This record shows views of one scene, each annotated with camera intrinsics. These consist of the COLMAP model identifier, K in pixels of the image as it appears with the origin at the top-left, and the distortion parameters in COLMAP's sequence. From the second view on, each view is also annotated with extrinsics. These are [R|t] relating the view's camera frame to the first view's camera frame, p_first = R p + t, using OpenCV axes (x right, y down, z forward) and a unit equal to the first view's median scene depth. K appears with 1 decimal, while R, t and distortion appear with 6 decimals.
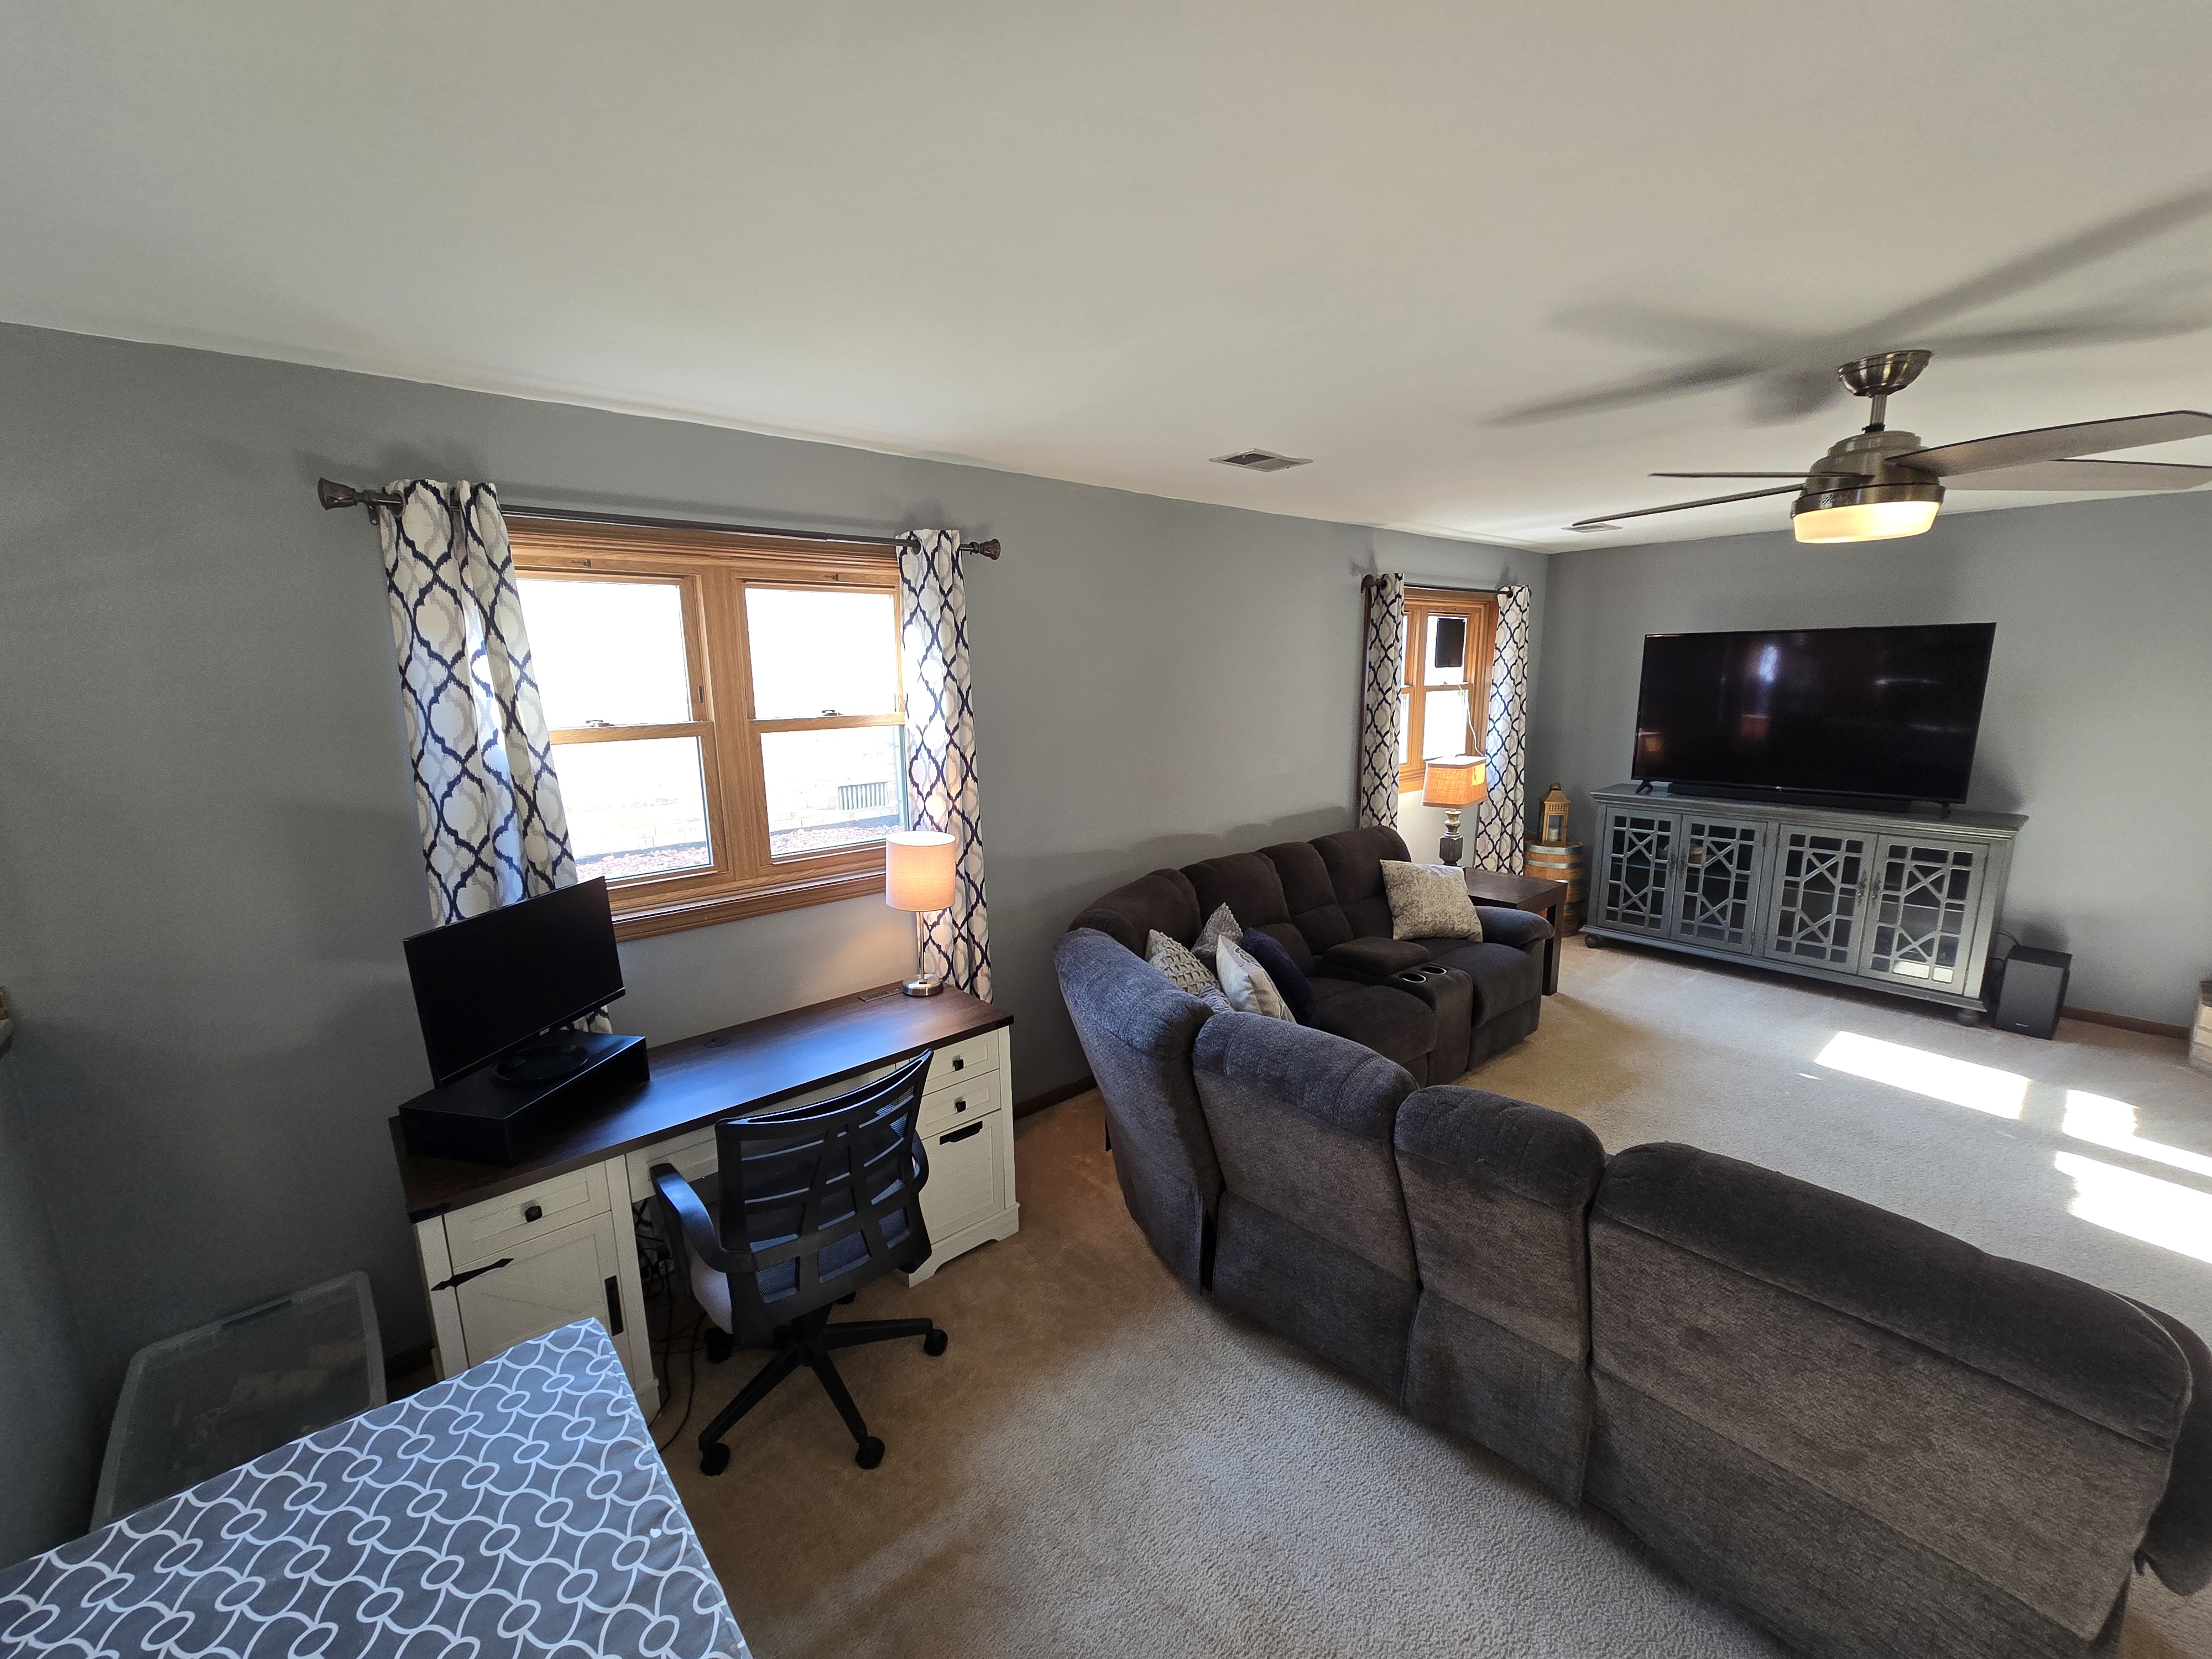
lens RADIAL K [[904.5, 0, 1090.3], [0, 904.5, 848.2], [0, 0, 1]] dist [-0.005934, 0.000484]
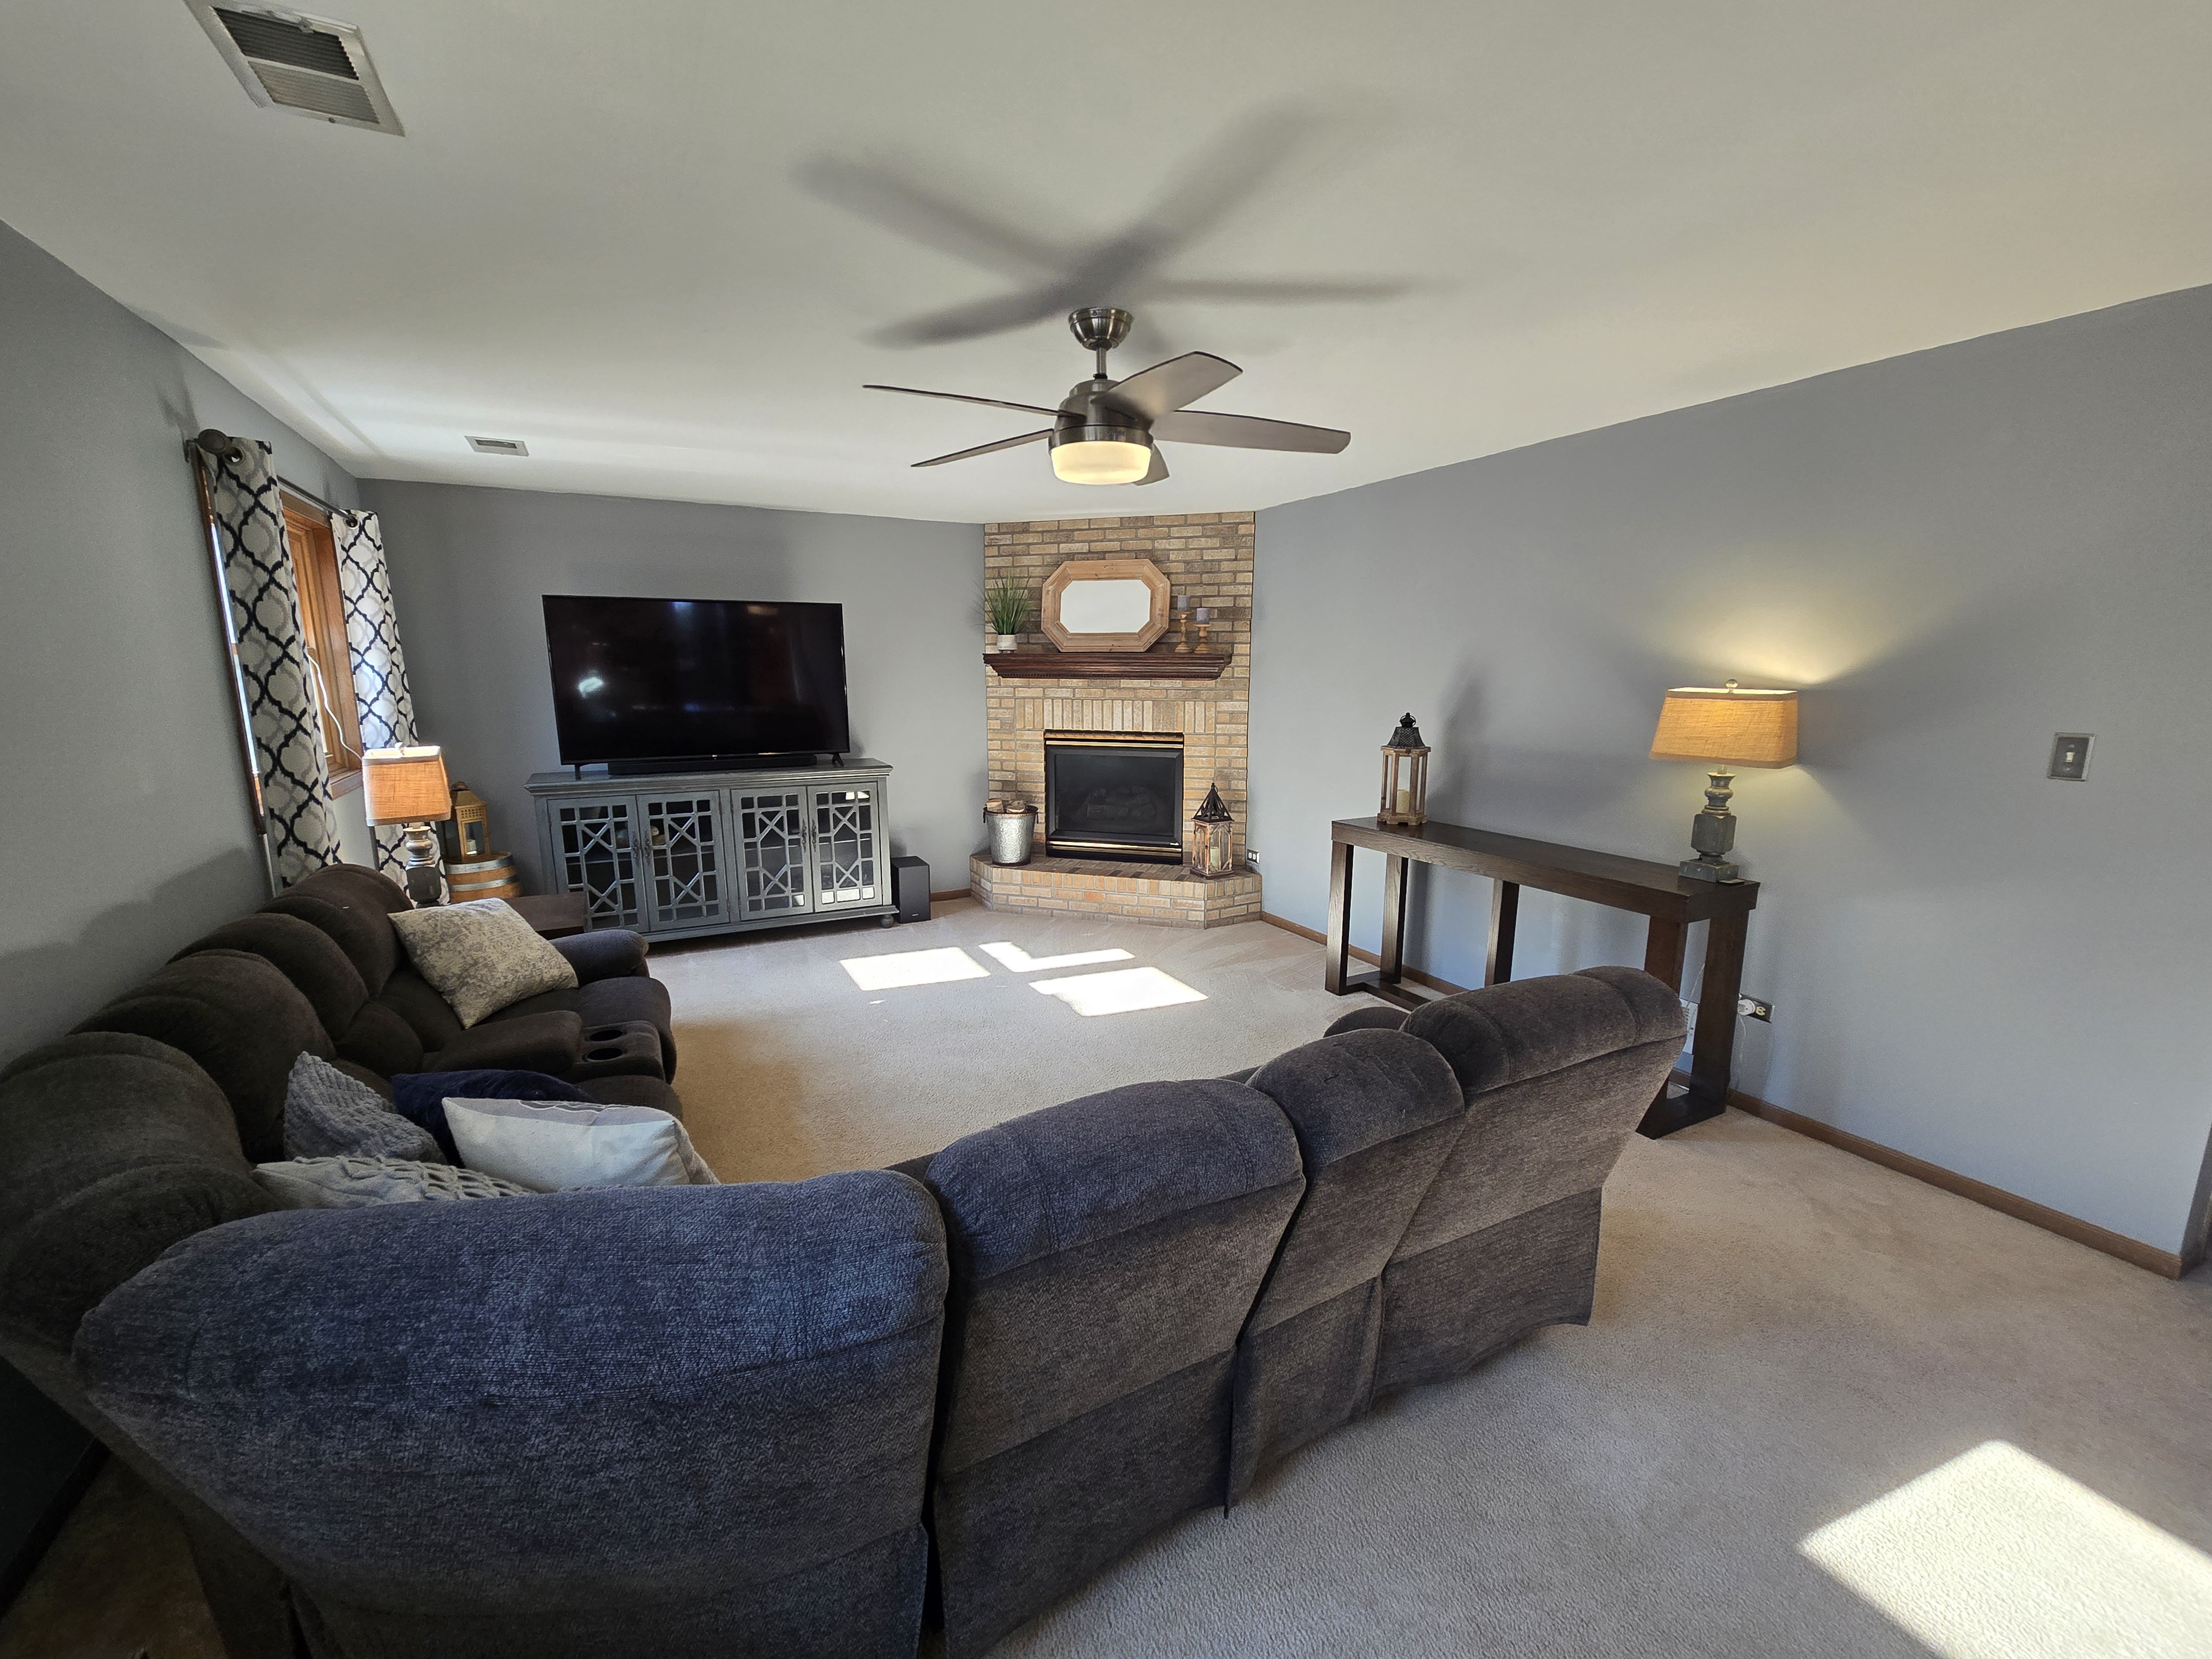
lens RADIAL K [[911.5, 0, 1092.7], [0, 911.5, 839.6], [0, 0, 1]] dist [-0.000336, 0.000435]
pose [[0.231806, -0.163795, 0.958873, -0.139808], [0.187785, 0.974716, 0.121104, -0.019944], [-0.954465, 0.151989, 0.256704, 0.348998]]
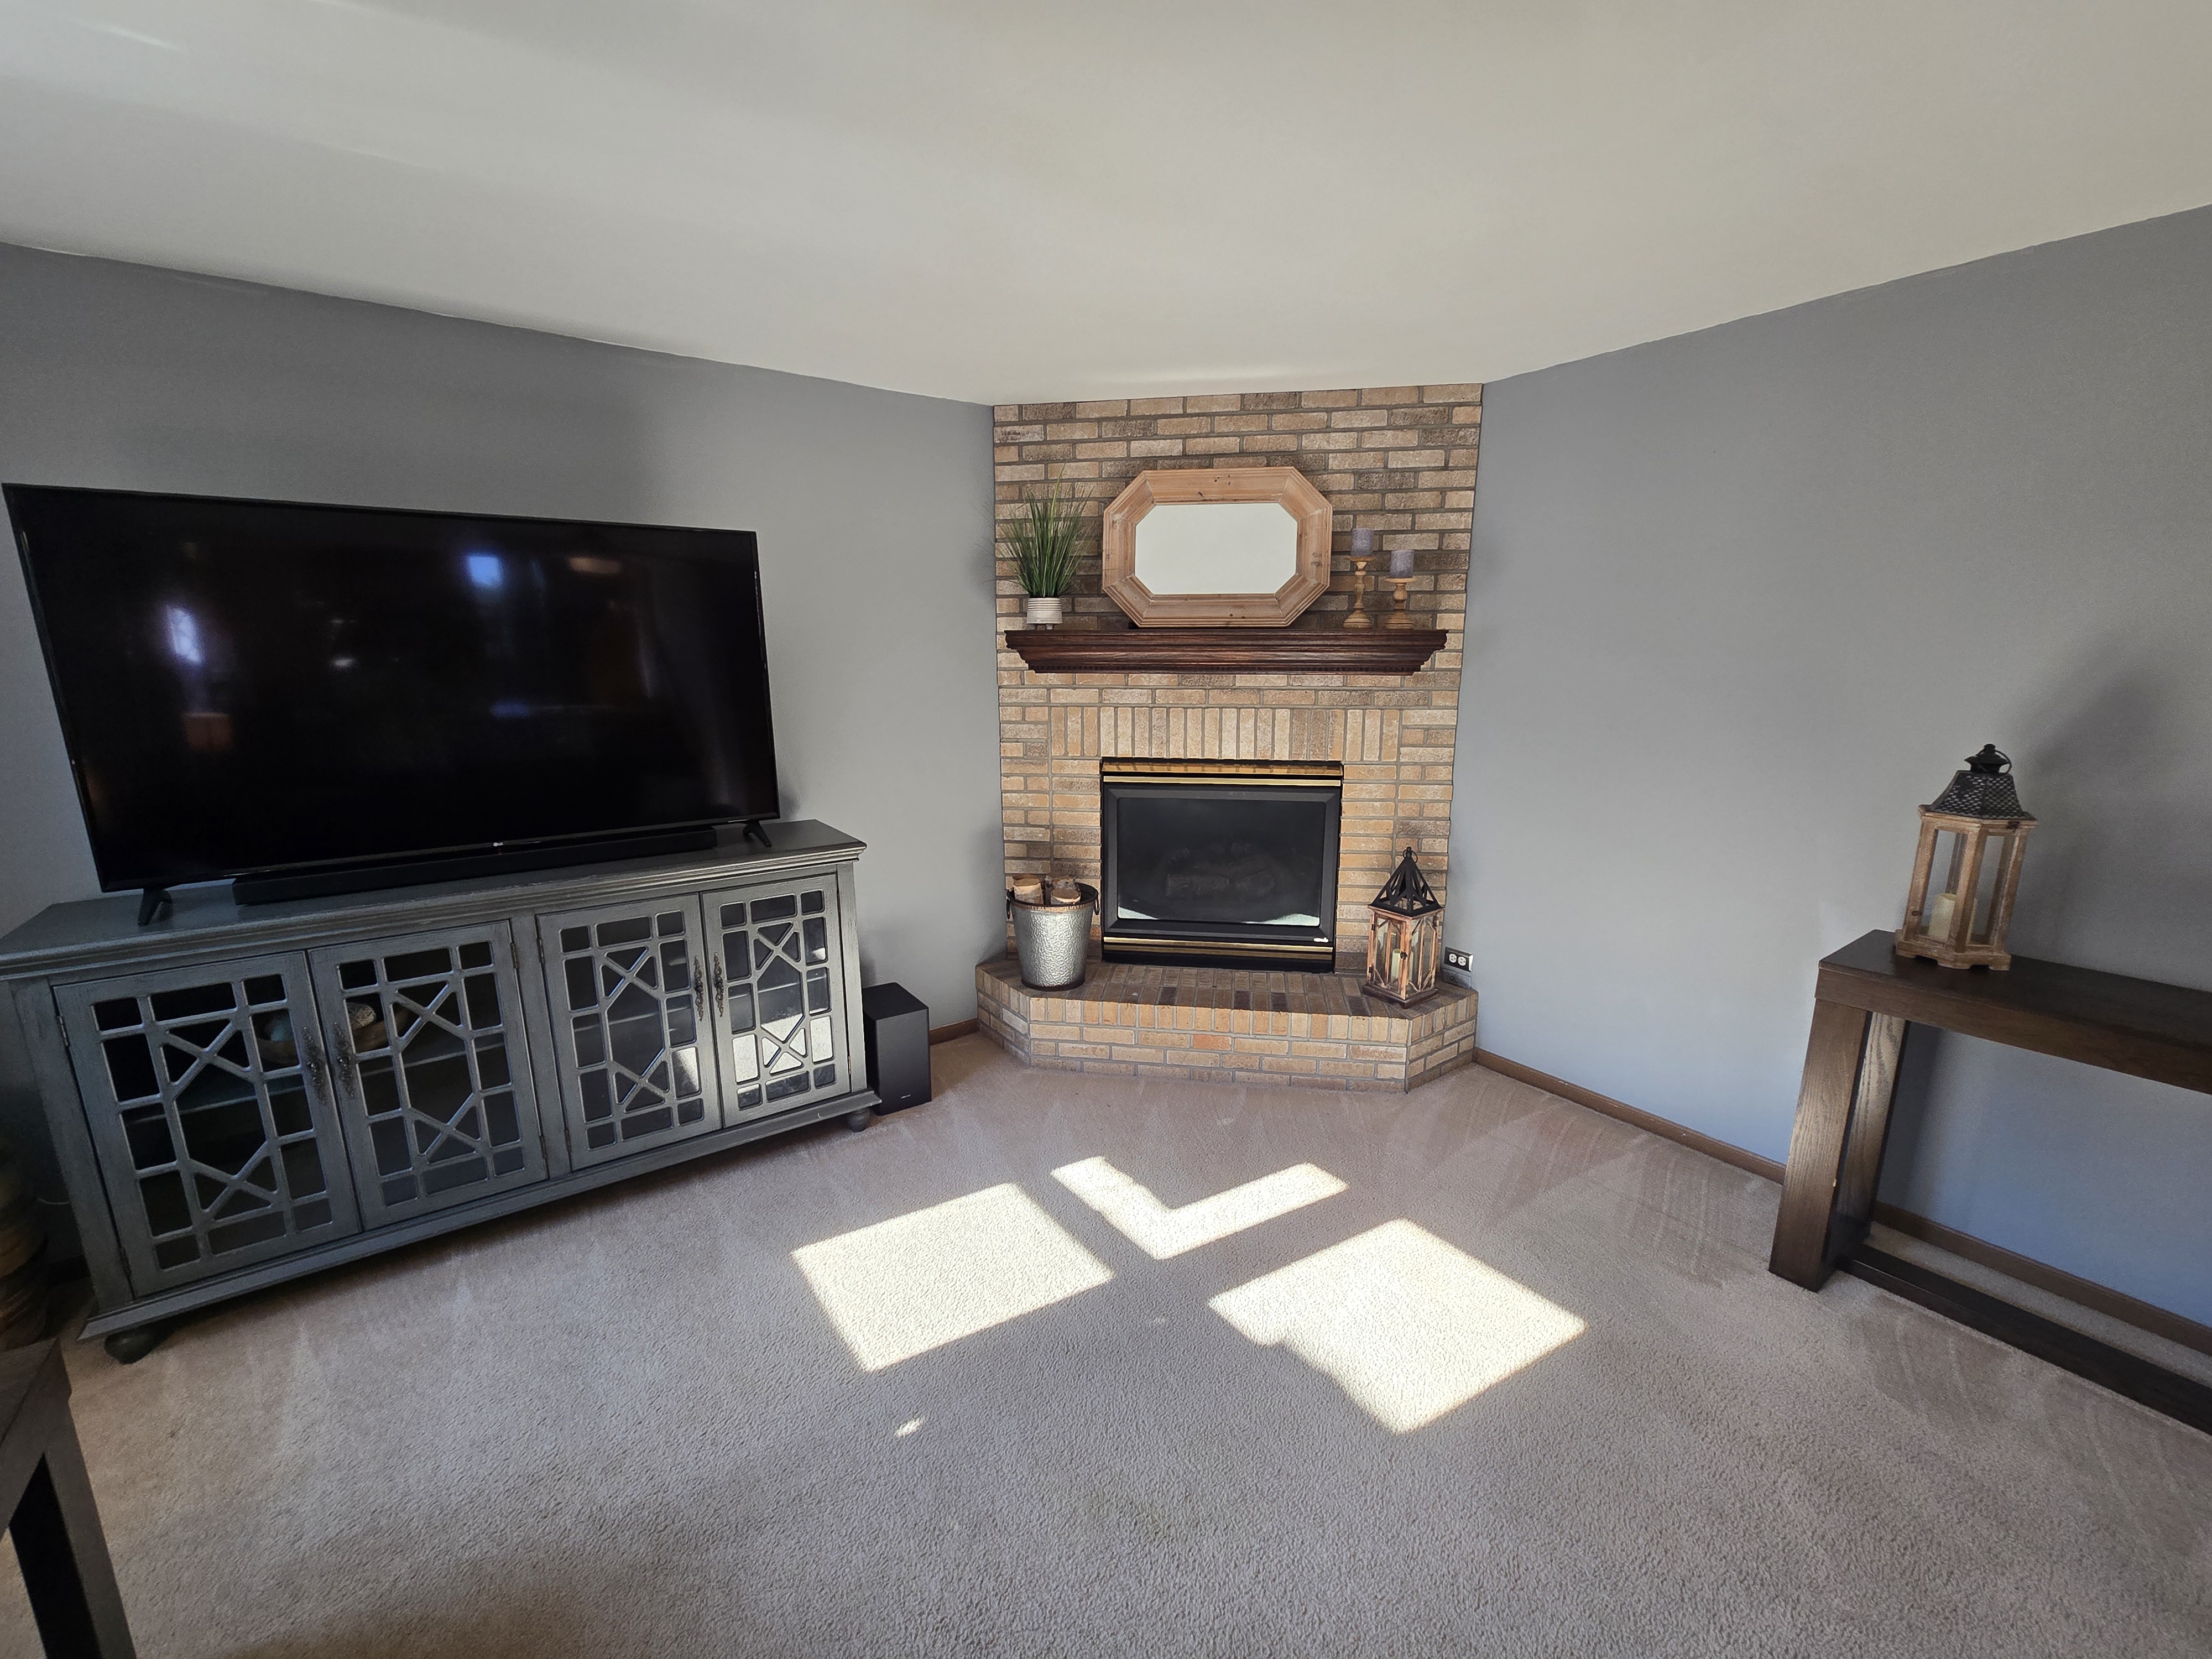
lens RADIAL K [[915.1, 0, 1092.9], [0, 915.1, 843.5], [0, 0, 1]] dist [0.002112, 0.000621]
pose [[0.091475, -0.190676, 0.977382, 0.312834], [0.199626, 0.965084, 0.169594, -0.088619], [-0.975593, 0.179597, 0.126345, 0.632260]]
